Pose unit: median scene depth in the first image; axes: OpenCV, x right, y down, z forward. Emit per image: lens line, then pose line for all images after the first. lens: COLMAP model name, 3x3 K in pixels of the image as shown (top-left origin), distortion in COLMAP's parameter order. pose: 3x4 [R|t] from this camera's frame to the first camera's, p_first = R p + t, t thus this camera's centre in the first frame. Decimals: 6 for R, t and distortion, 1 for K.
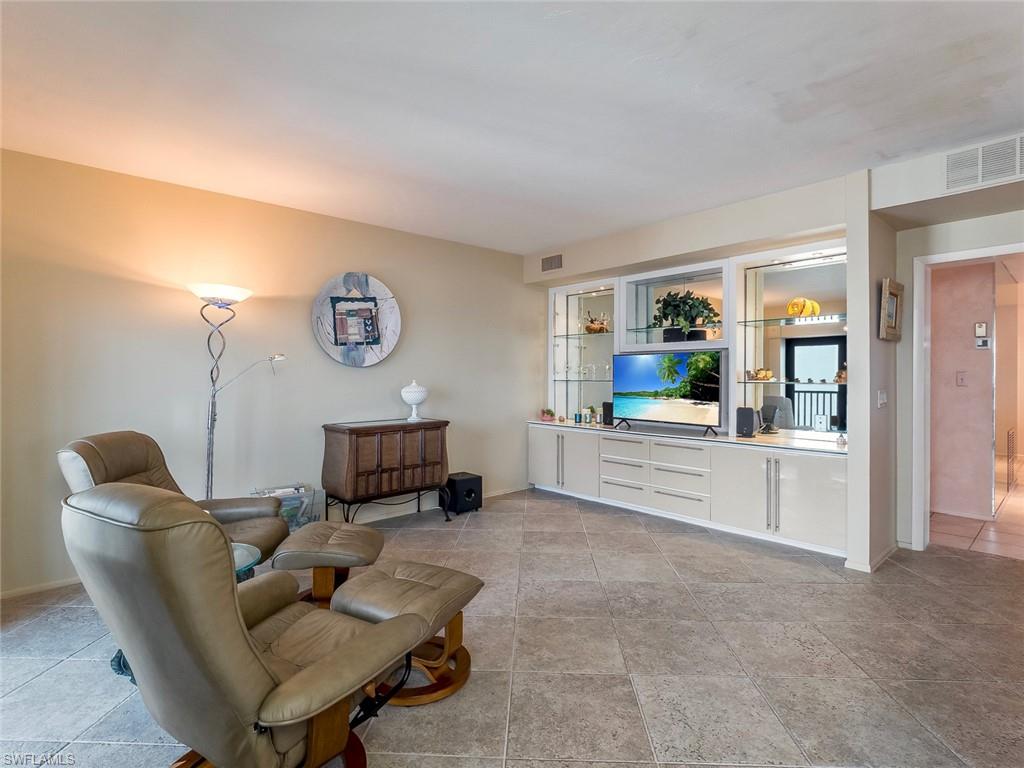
lens RADIAL K [[507.0, 0, 515.0], [0, 507.0, 375.2], [0, 0, 1]] dist [0.001827, -0.001282]
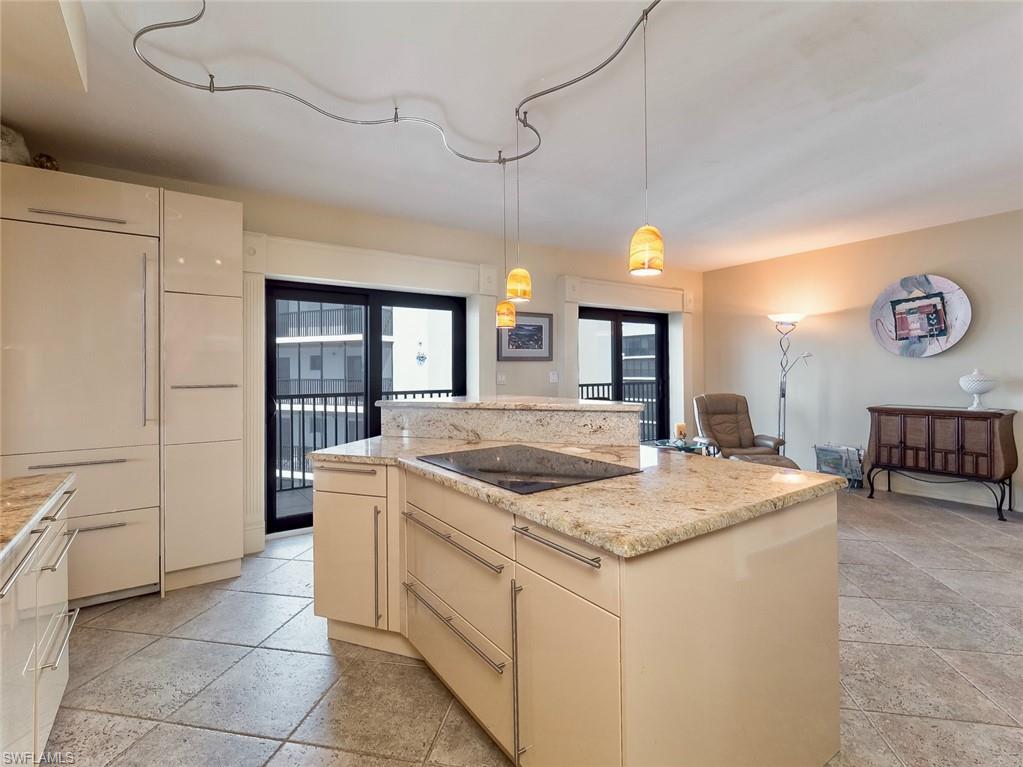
lens RADIAL K [[506.5, 0, 522.2], [0, 506.5, 368.0], [0, 0, 1]] dist [0.001827, -0.001282]
pose [[-0.116018, -0.000272, -0.993247, 0.921864], [0.012532, 0.999920, -0.001738, -0.001811], [0.993168, -0.012649, -0.116005, 0.245335]]
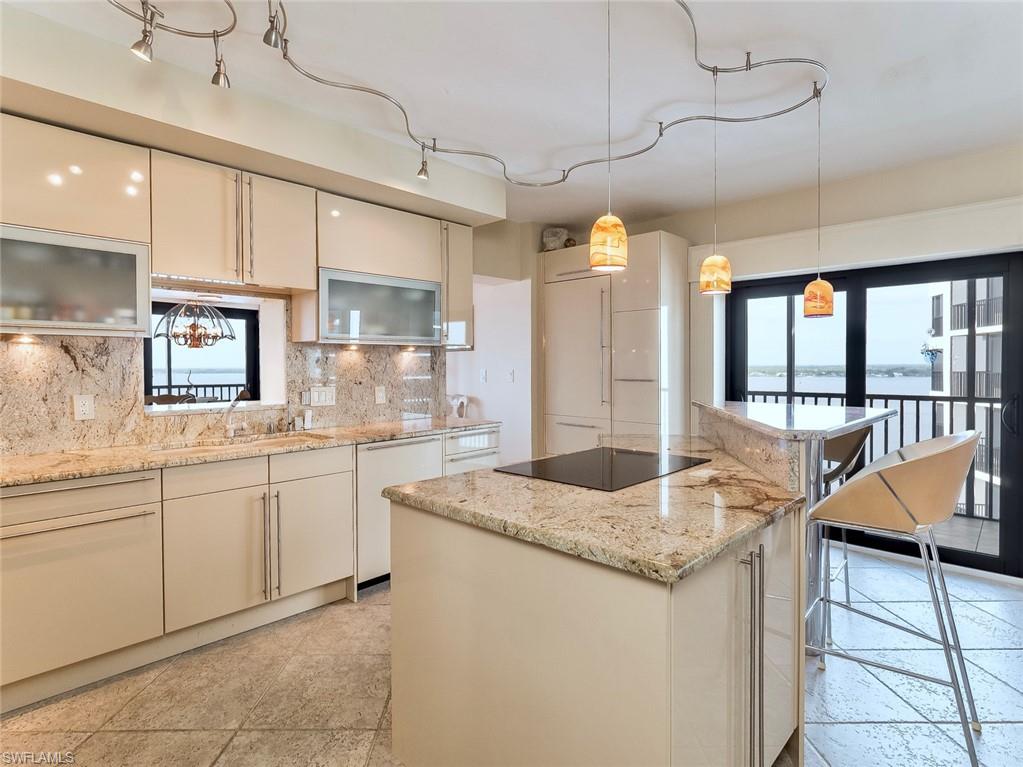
lens RADIAL K [[542.8, 0, 496.3], [0, 542.8, 376.7], [0, 0, 1]] dist [-0.004170, 0.006042]
pose [[-0.998497, 0.008043, -0.054209, 0.602915], [0.007060, 0.999808, 0.018305, -0.008245], [0.054346, 0.017895, -0.998362, 0.686787]]
